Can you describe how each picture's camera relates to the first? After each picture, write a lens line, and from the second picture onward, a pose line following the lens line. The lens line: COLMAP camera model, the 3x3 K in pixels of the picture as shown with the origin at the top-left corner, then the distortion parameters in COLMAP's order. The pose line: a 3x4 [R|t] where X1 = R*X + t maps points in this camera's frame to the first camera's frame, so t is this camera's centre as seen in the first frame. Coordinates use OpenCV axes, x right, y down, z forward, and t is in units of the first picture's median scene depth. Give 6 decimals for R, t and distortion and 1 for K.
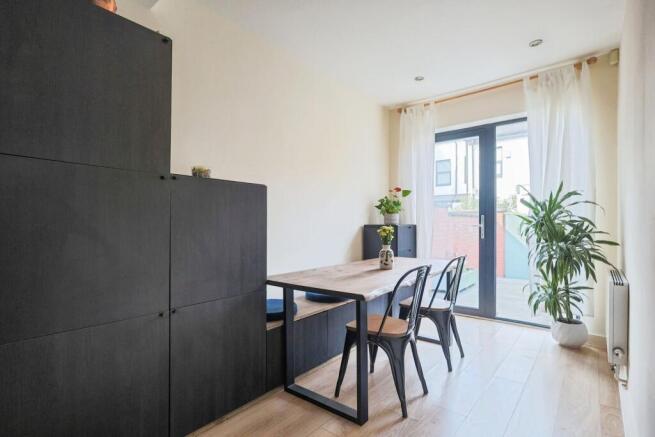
lens RADIAL K [[324.3, 0, 325.6], [0, 324.3, 220.0], [0, 0, 1]] dist [-0.000760, -0.000030]
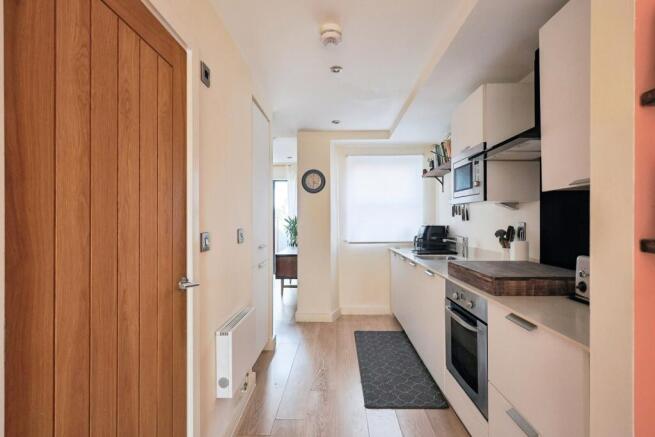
lens RADIAL K [[324.3, 0, 327.4], [0, 324.3, 220.9], [0, 0, 1]] dist [-0.000760, -0.000030]
pose [[0.786051, -0.000226, 0.618162, -0.642450], [0.003111, 0.999989, -0.003590, -0.039953], [-0.618154, 0.004745, 0.786043, -1.095641]]
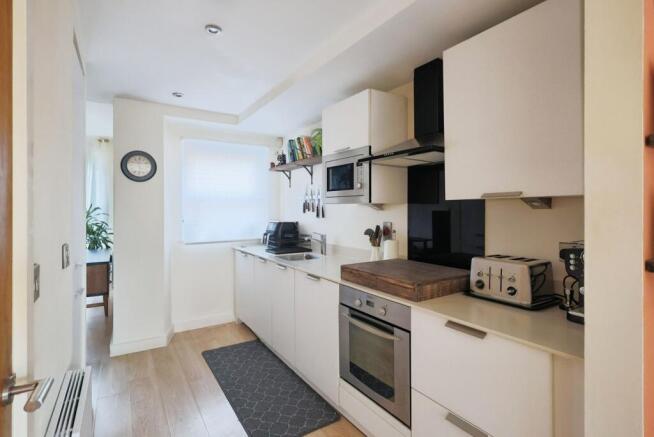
lens RADIAL K [[323.8, 0, 323.4], [0, 323.8, 208.8], [0, 0, 1]] dist [-0.000760, -0.000030]
pose [[0.298084, 0.001865, 0.954538, -0.658876], [0.002052, 0.999995, -0.002595, -0.074731], [-0.954537, 0.002733, 0.298079, -0.838982]]
